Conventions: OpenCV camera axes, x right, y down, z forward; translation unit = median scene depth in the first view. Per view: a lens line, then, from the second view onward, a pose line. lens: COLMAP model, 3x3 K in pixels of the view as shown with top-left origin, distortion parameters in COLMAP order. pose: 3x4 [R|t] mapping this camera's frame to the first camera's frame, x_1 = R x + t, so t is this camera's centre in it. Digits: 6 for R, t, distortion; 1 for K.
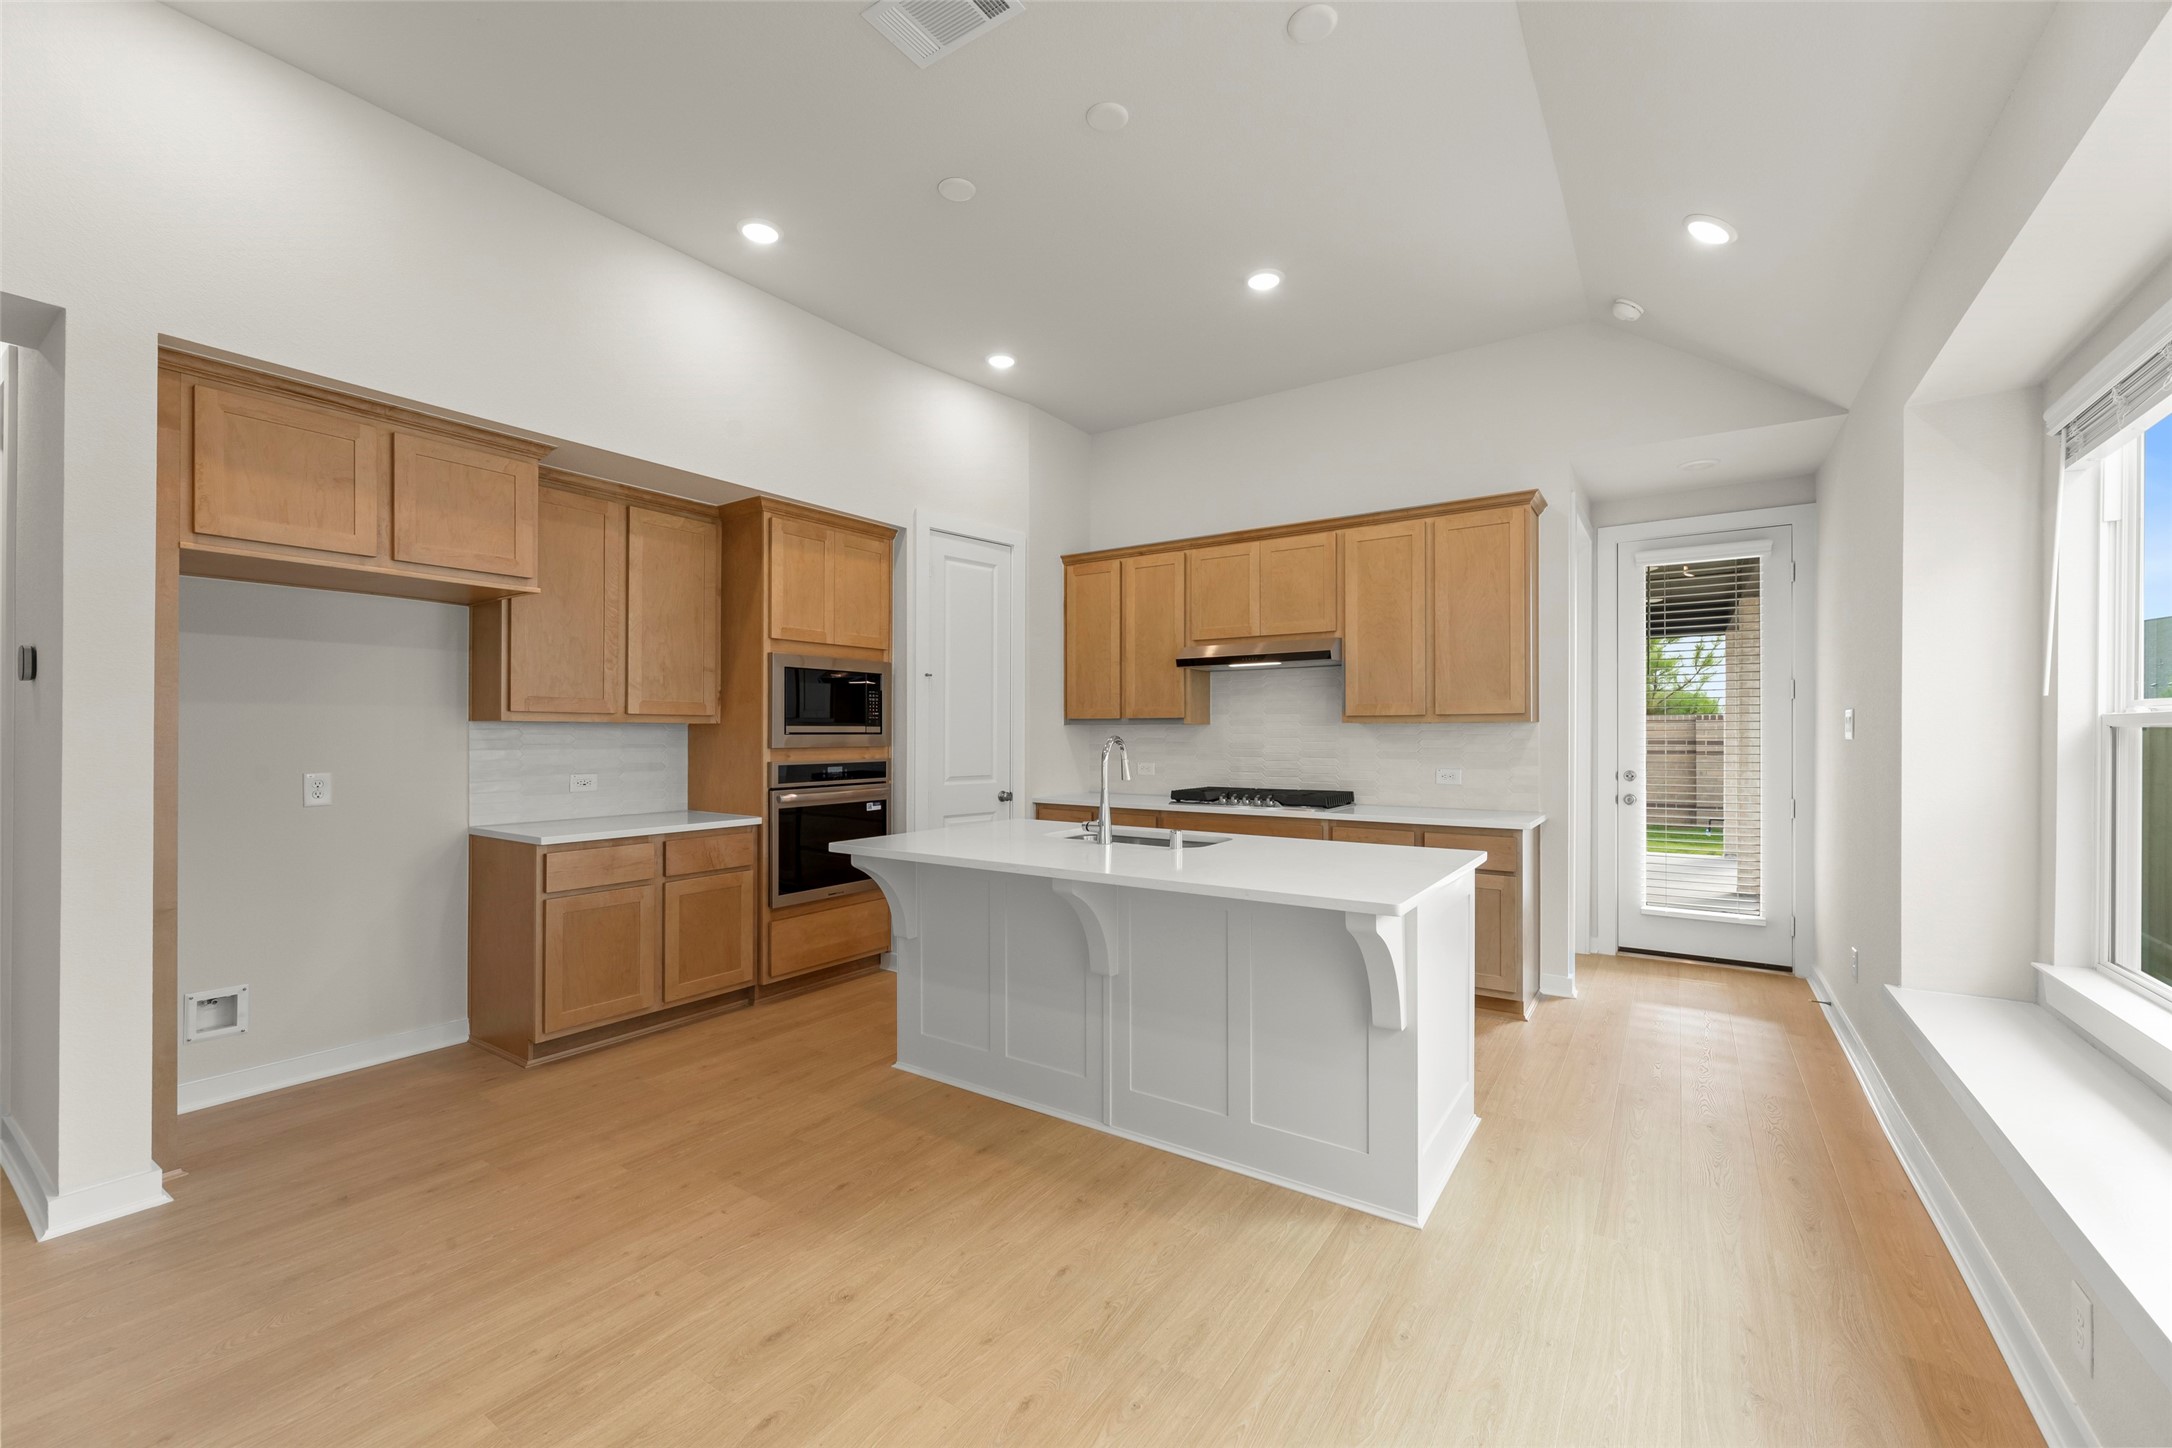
lens RADIAL K [[878.9, 0, 1075.9], [0, 878.9, 725.2], [0, 0, 1]] dist [-0.002029, 0.000431]
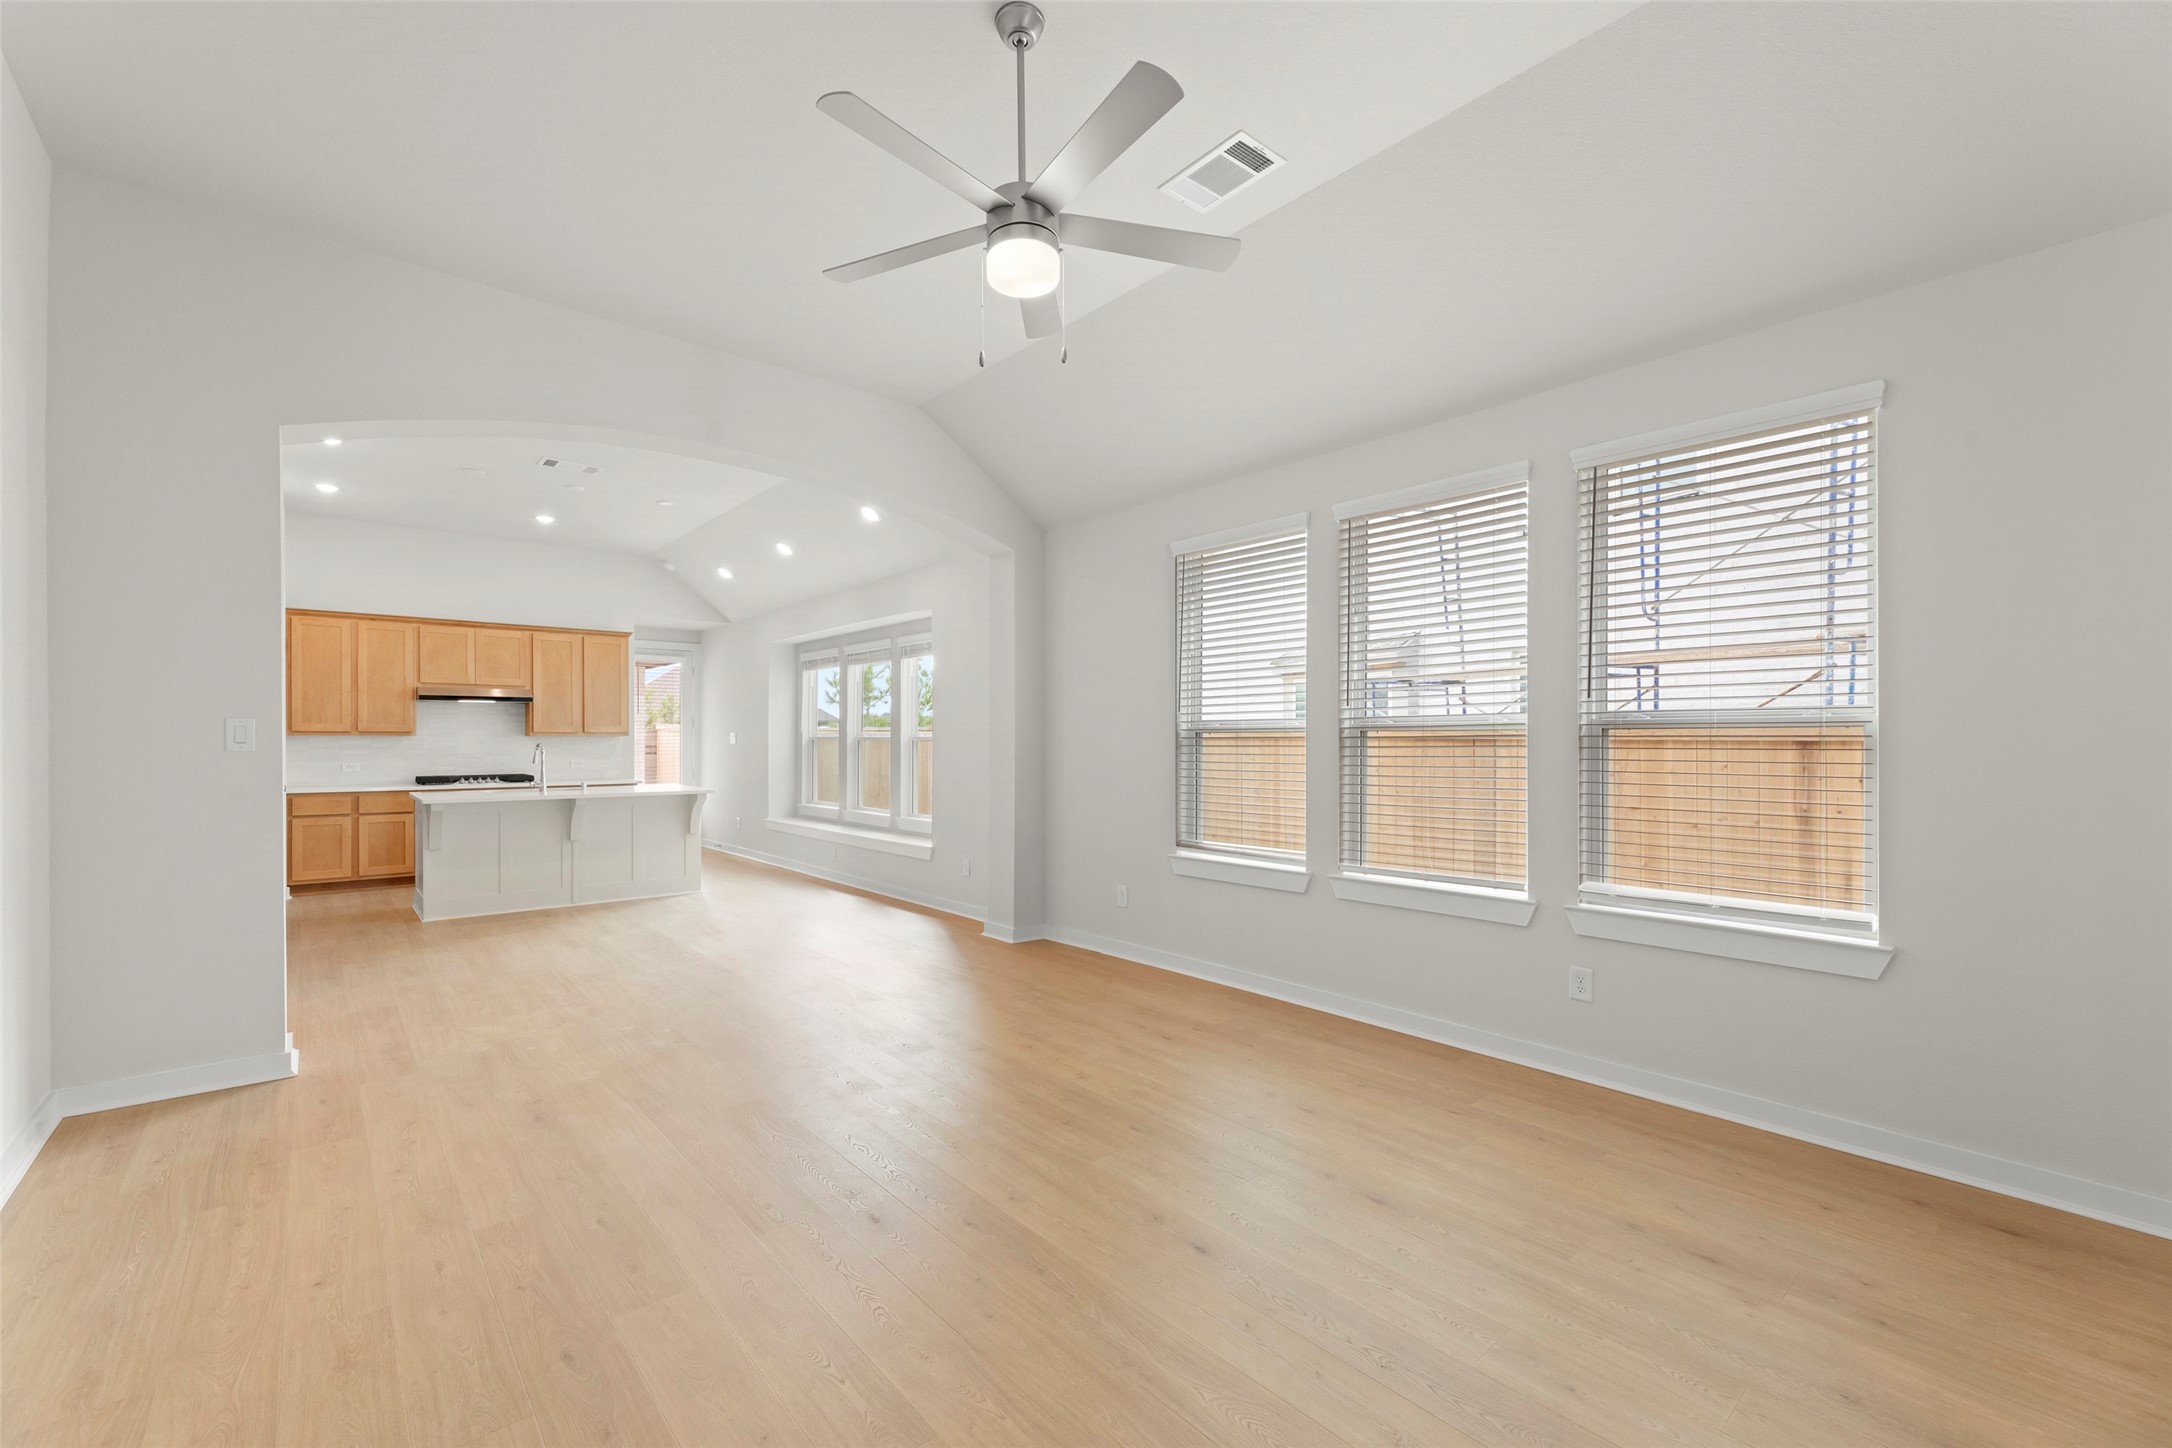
lens RADIAL K [[878.9, 0, 1075.9], [0, 878.9, 725.2], [0, 0, 1]] dist [-0.002029, 0.000431]
pose [[0.259635, 0.017657, 0.965545, -1.170077], [-0.001935, 0.999840, -0.017763, 0.007330], [-0.965705, 0.002744, 0.259628, -0.591586]]
